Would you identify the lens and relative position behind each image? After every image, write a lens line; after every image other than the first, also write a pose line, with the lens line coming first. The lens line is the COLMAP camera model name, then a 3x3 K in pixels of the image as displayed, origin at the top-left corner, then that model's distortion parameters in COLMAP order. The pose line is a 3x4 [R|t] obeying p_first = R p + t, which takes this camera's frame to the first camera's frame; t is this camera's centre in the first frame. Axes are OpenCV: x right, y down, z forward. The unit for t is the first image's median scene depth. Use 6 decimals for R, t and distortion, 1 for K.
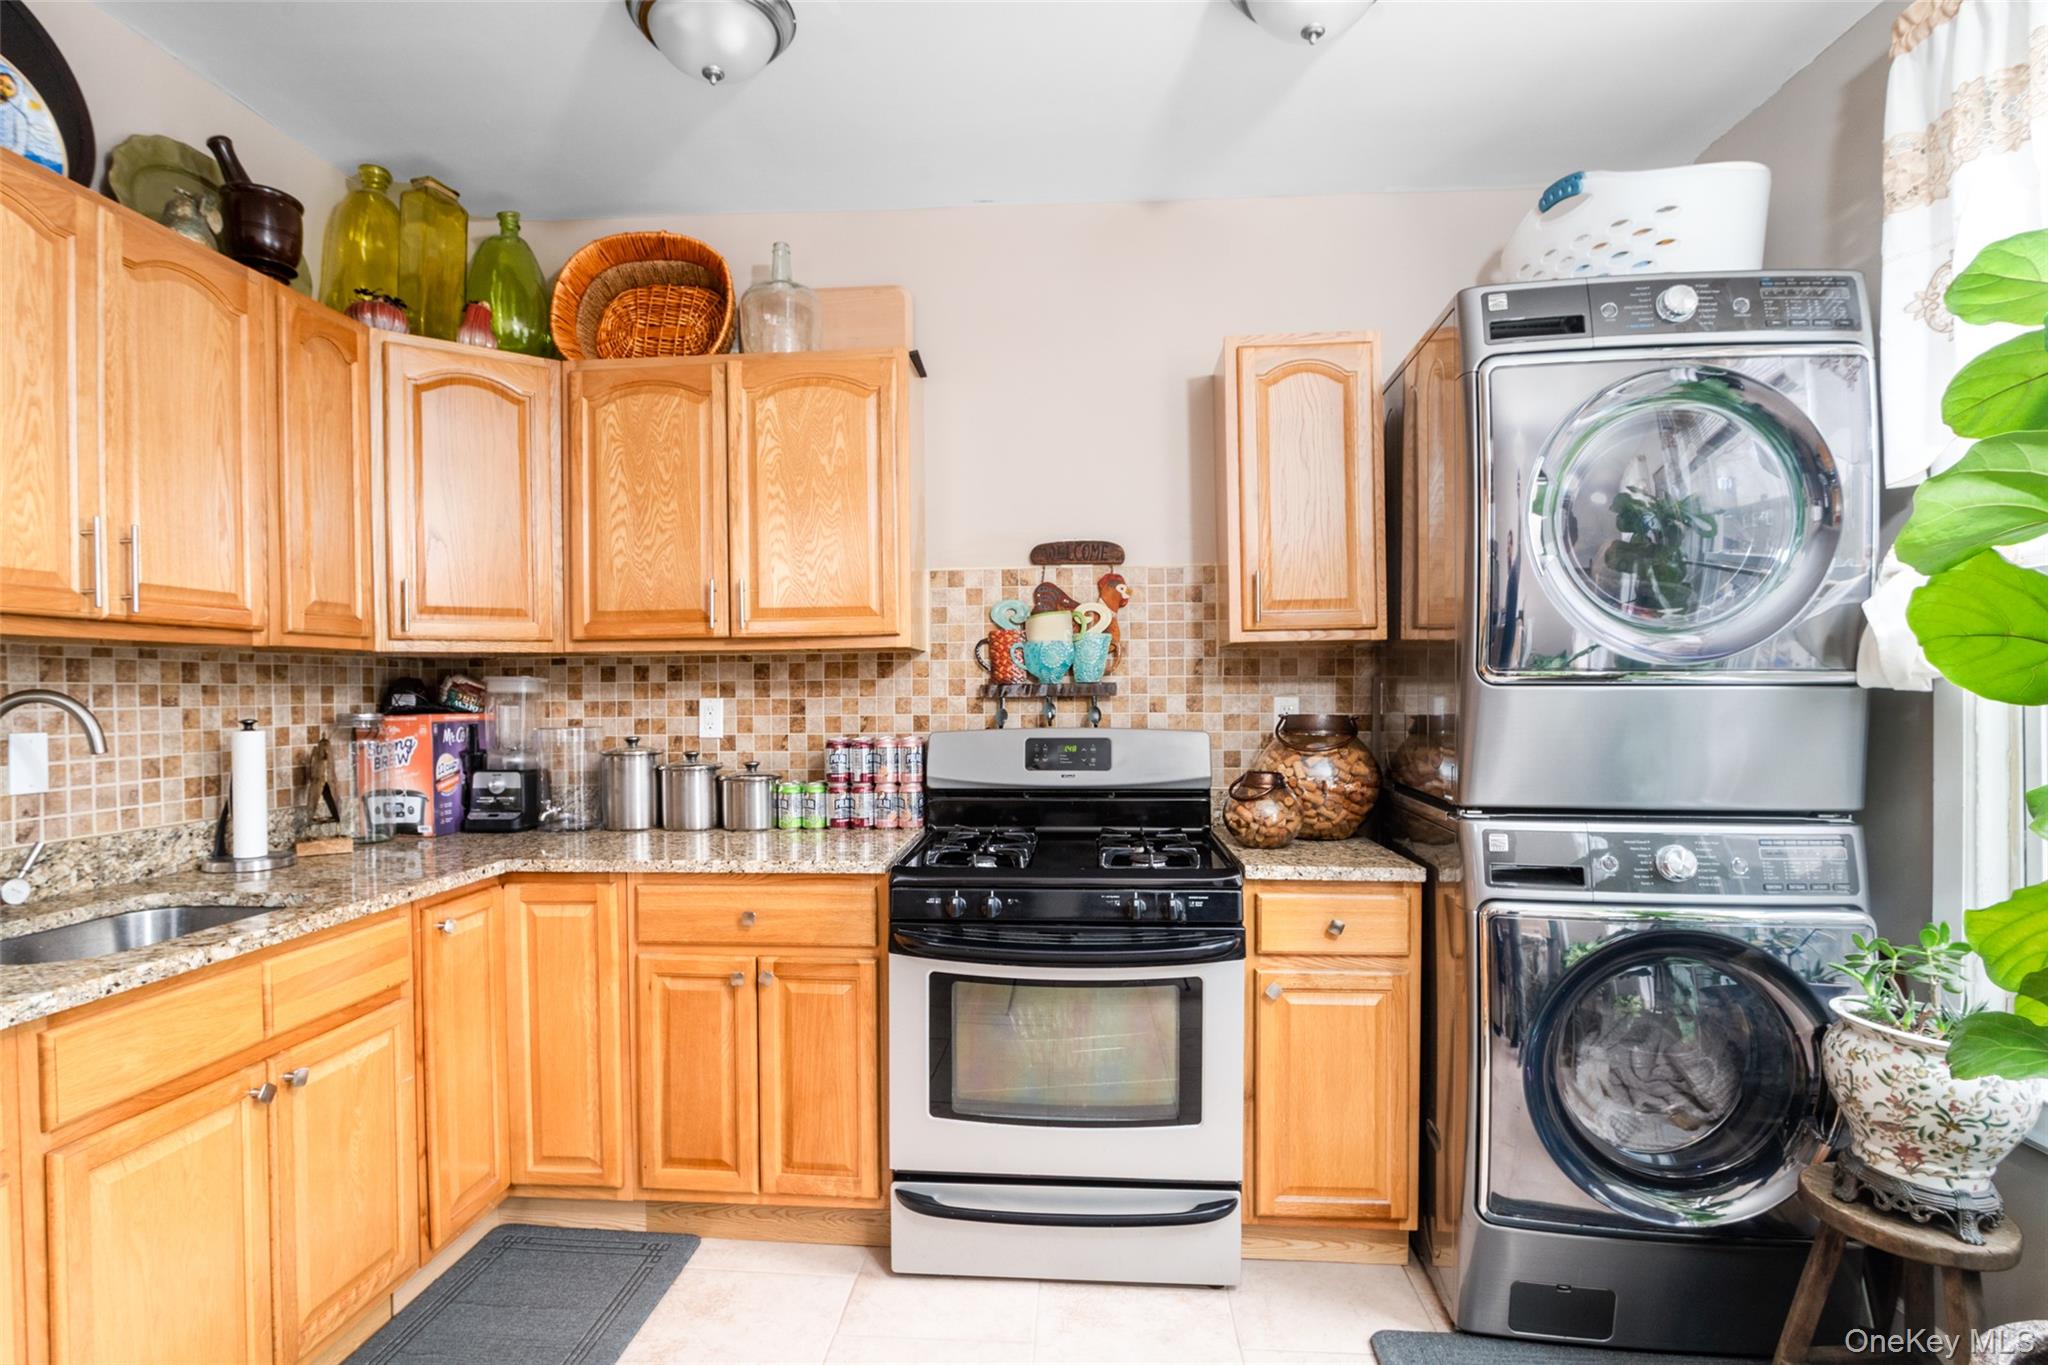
lens RADIAL K [[1047.1, 0, 1026.5], [0, 1047.1, 694.1], [0, 0, 1]] dist [-0.006097, 0.001226]
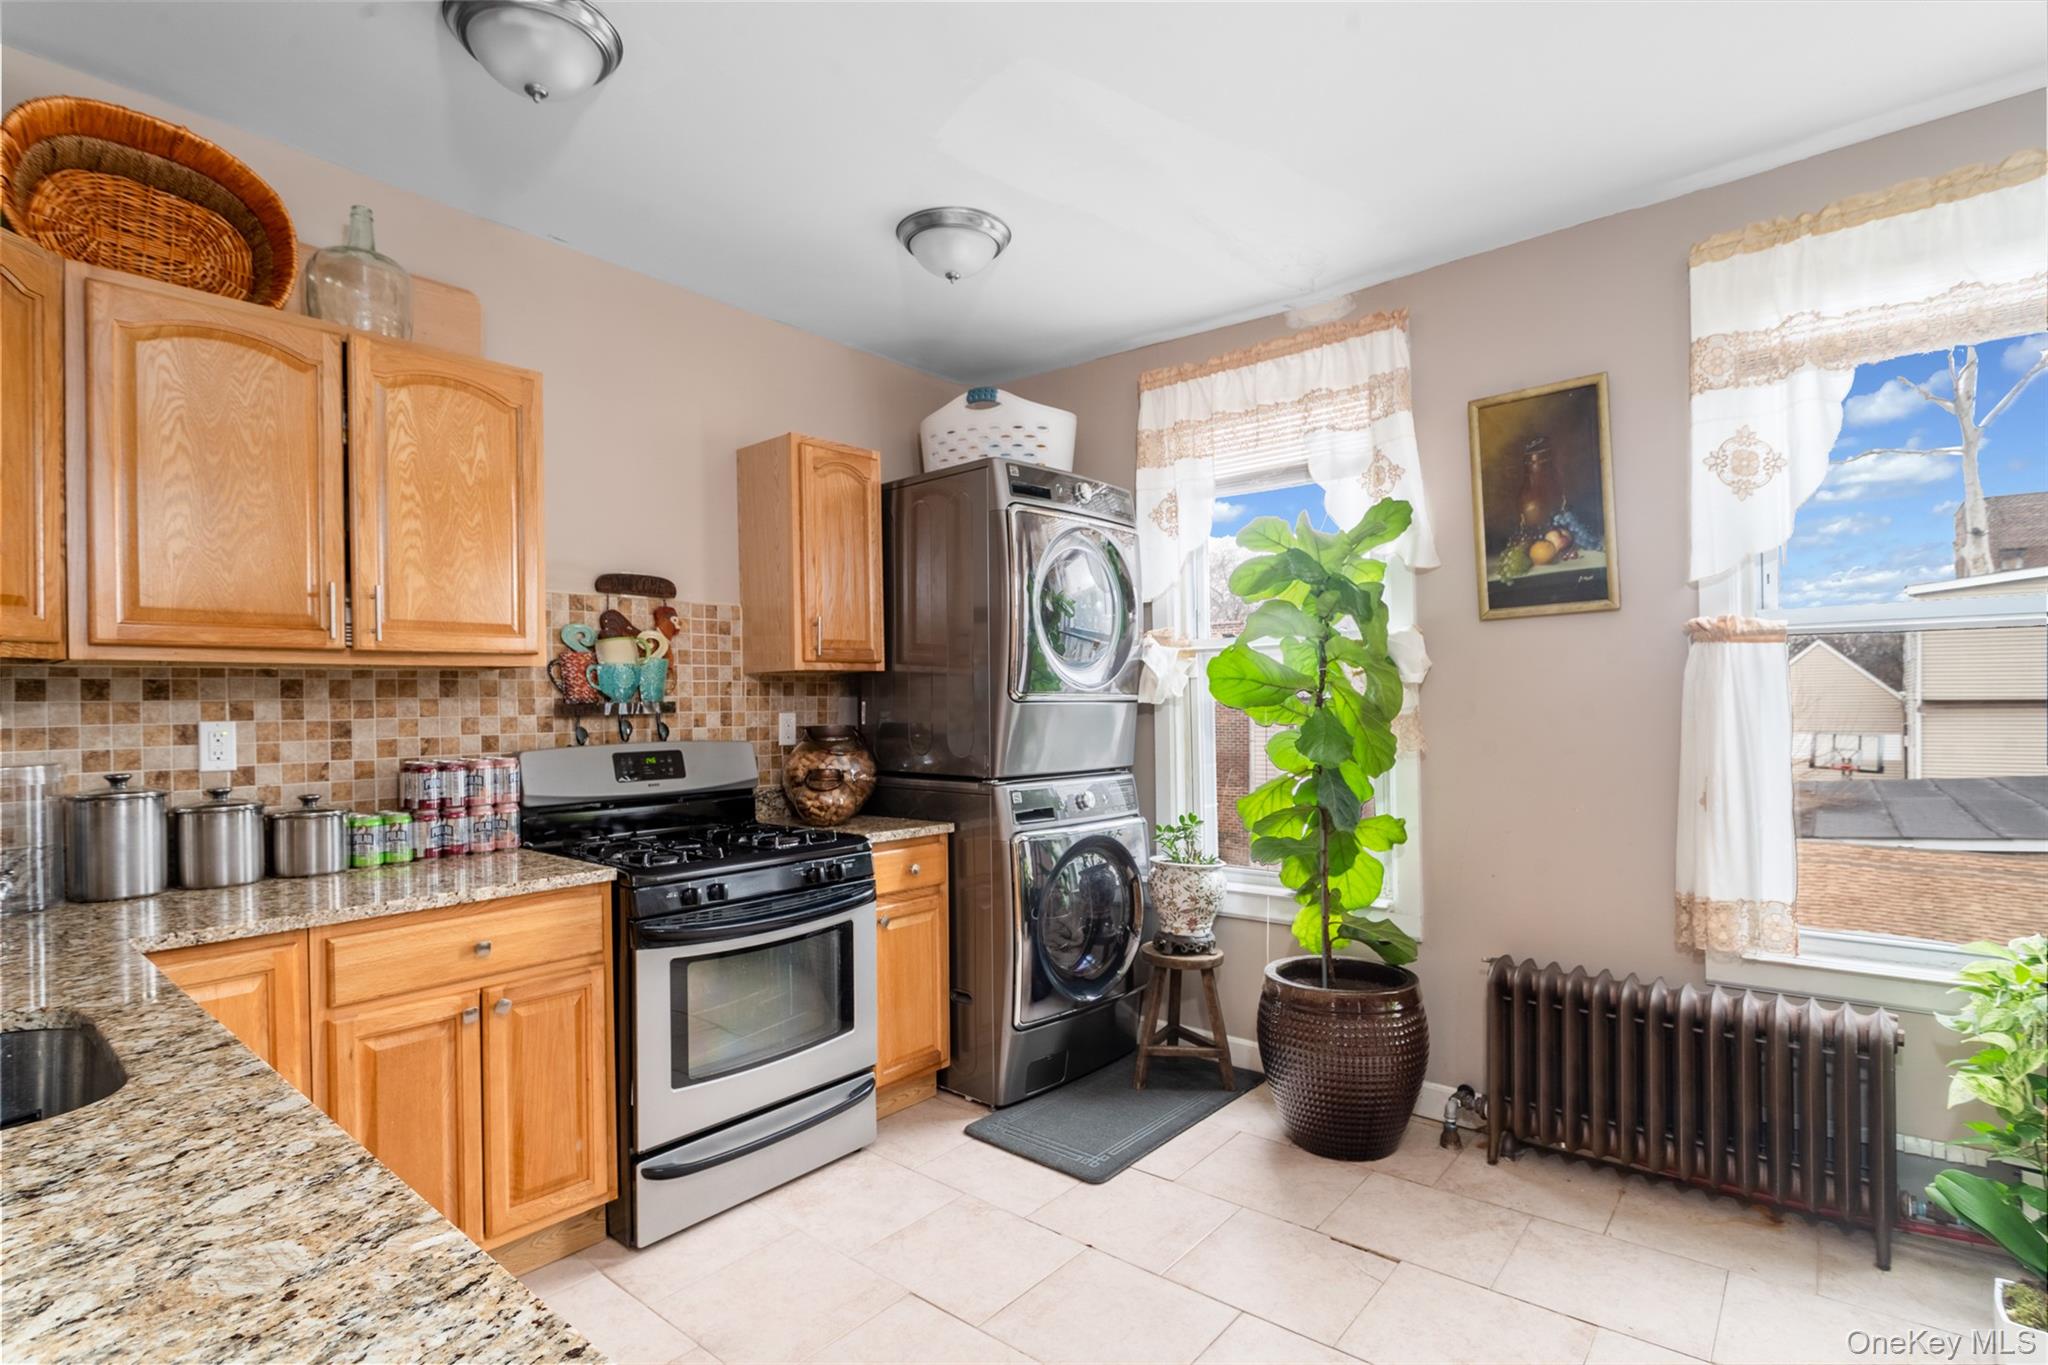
lens RADIAL K [[989.5, 0, 1026.3], [0, 989.5, 692.3], [0, 0, 1]] dist [0.000508, 0.001289]
pose [[0.579748, 0.007384, 0.814762, -0.591430], [0.012735, 0.999755, -0.018122, 0.003239], [-0.814696, 0.020883, 0.579512, 0.059230]]
